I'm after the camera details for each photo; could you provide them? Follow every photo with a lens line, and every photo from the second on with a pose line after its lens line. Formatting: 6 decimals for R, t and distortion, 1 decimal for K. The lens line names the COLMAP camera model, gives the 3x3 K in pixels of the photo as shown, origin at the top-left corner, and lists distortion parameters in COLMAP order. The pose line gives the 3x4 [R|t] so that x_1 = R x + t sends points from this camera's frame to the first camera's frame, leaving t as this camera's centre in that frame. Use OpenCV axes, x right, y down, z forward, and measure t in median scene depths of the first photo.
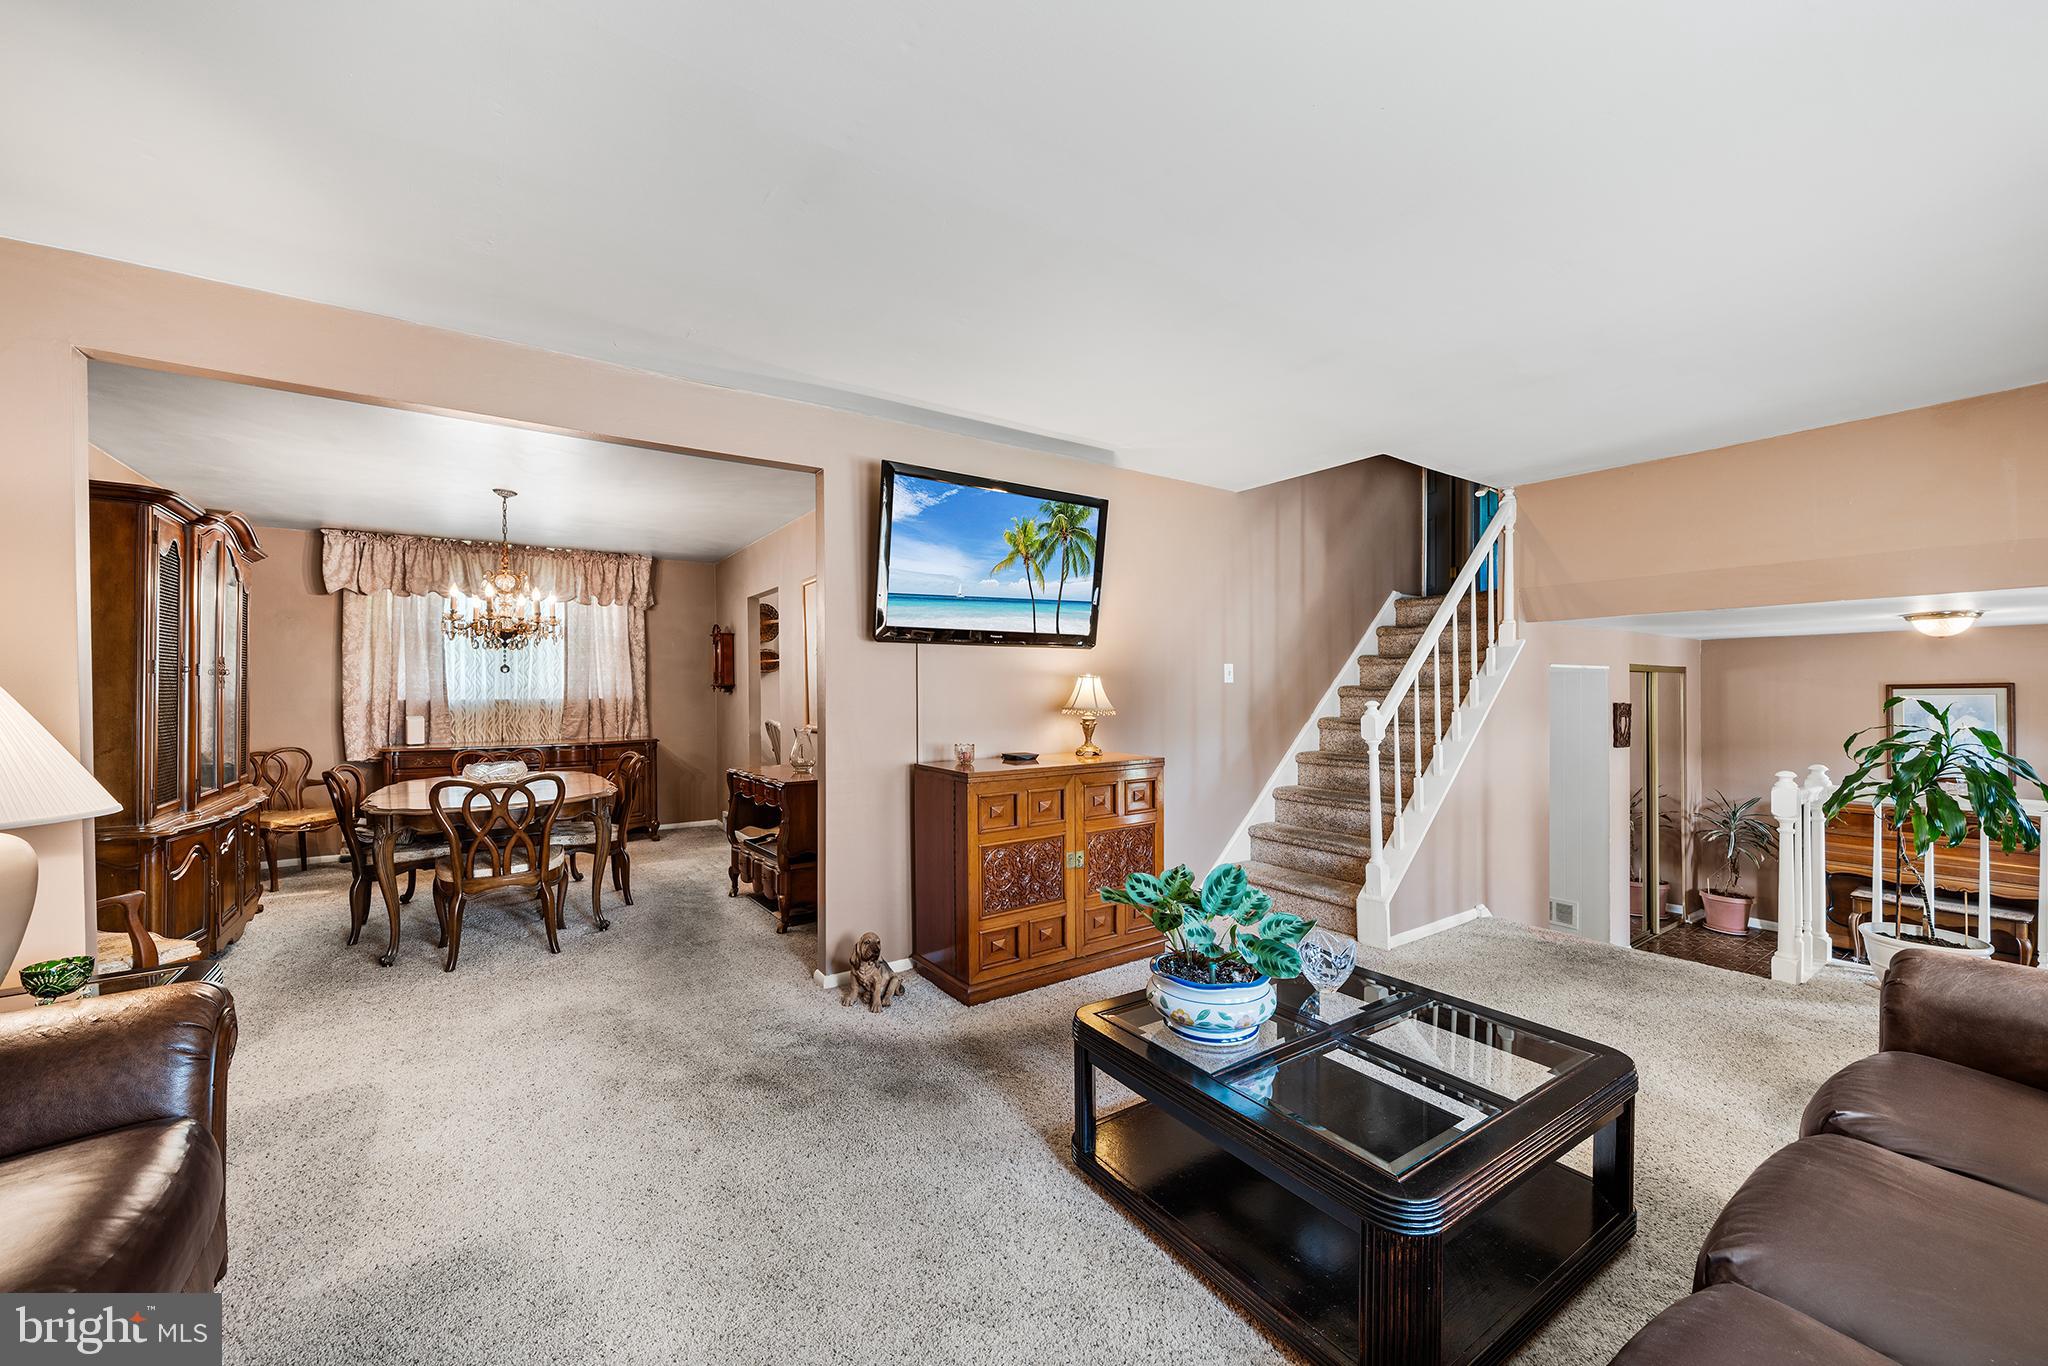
lens RADIAL K [[781.7, 0, 1023.9], [0, 781.7, 694.9], [0, 0, 1]] dist [-0.002159, -0.000140]
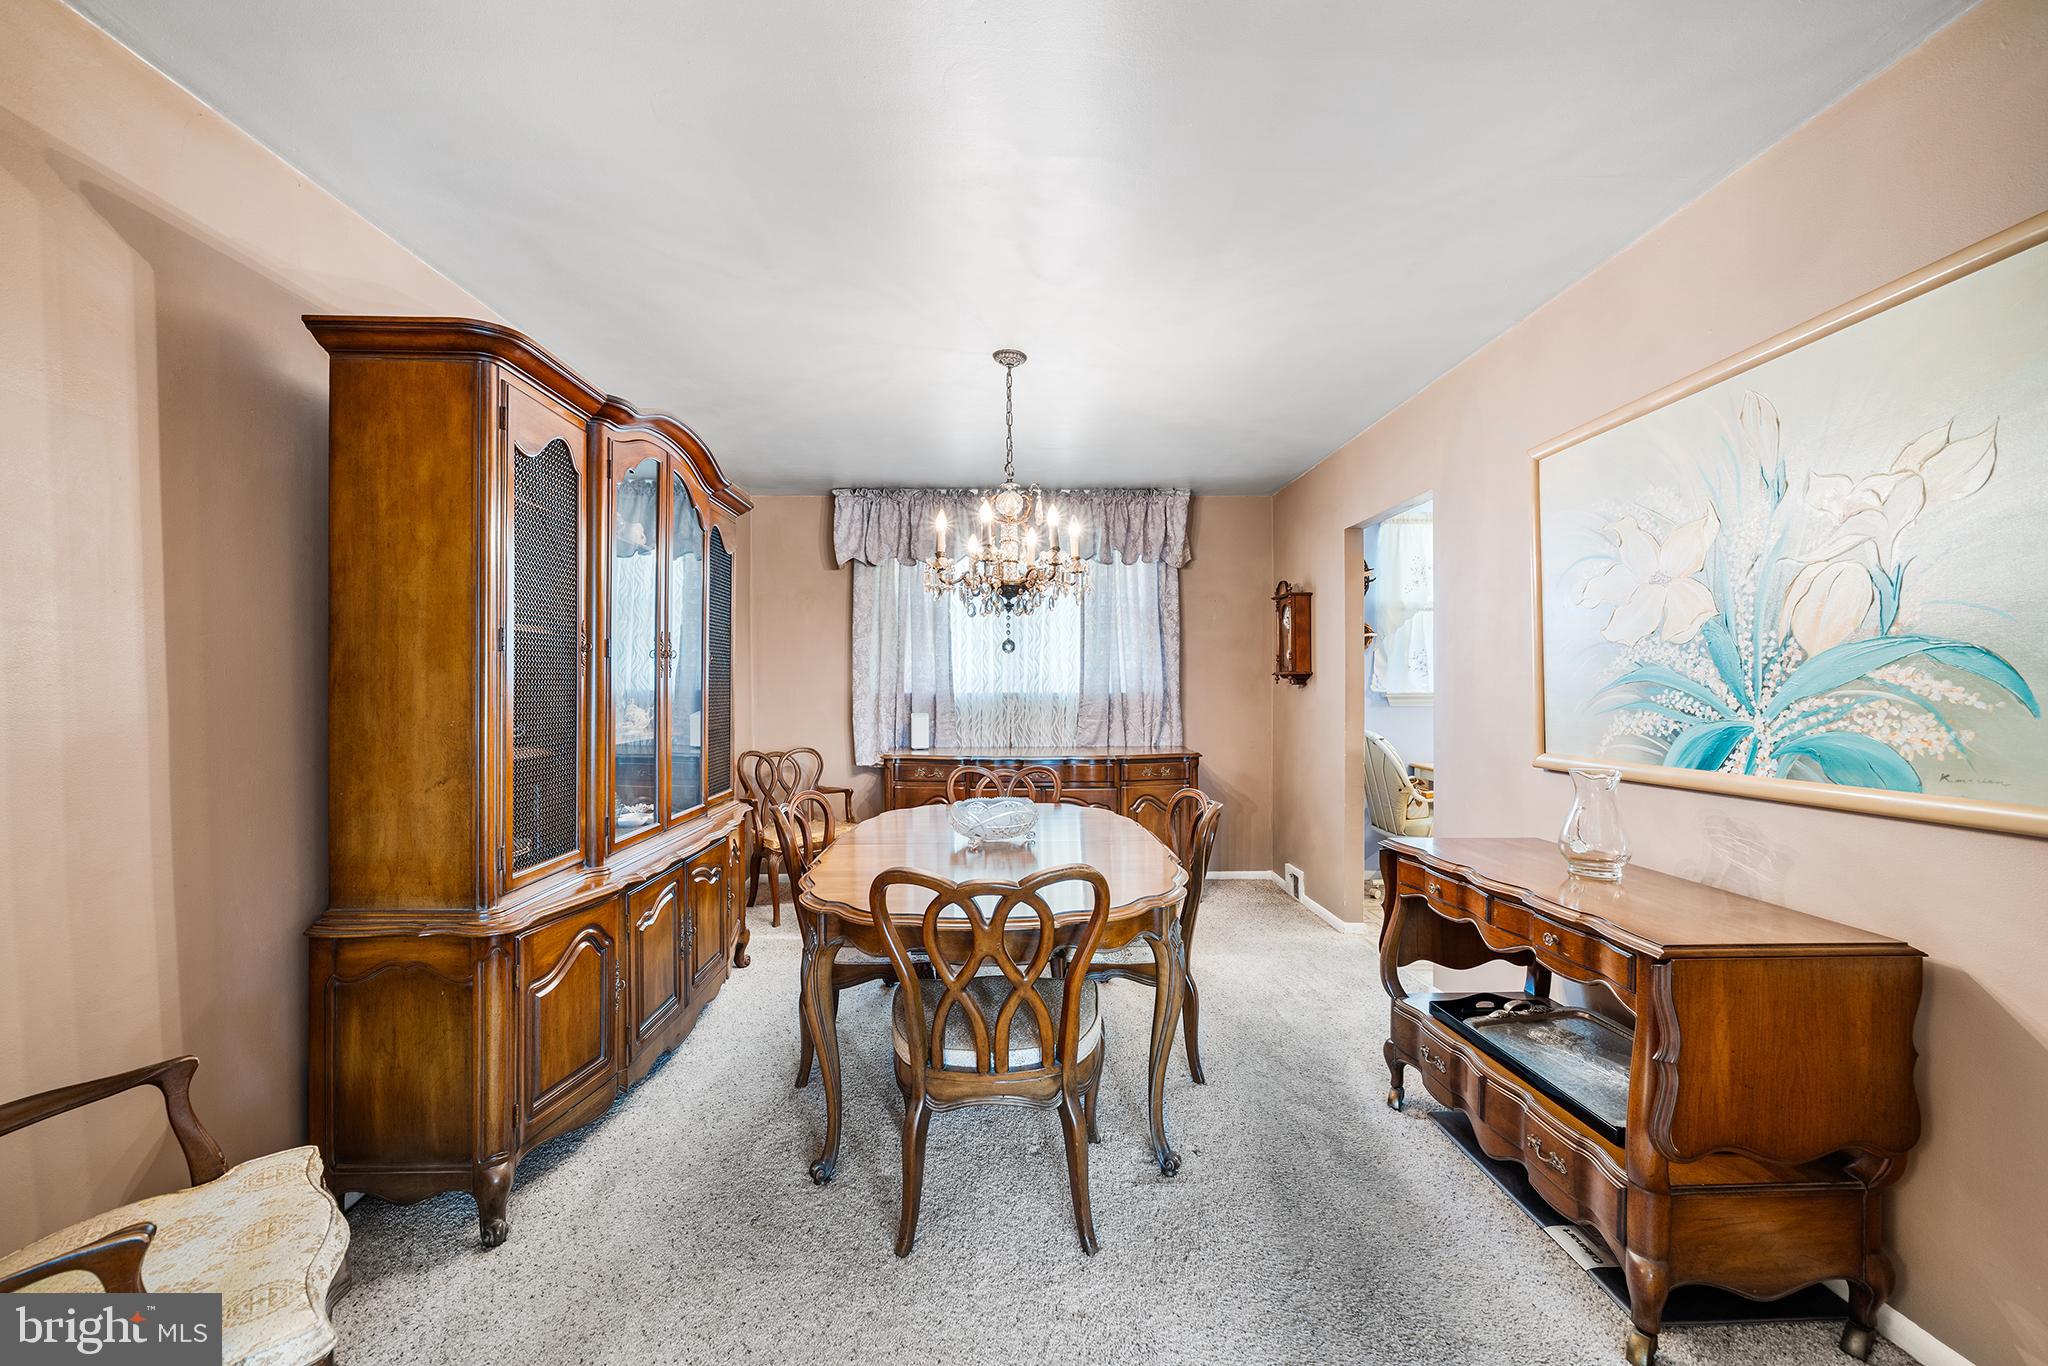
lens RADIAL K [[761.0, 0, 1027.5], [0, 761.0, 685.6], [0, 0, 1]] dist [0.001281, 0.000351]
pose [[0.837238, 0.004421, -0.546820, -0.267201], [-0.005053, 0.999987, 0.000348, -0.002102], [0.546815, 0.002471, 0.837250, 0.417620]]
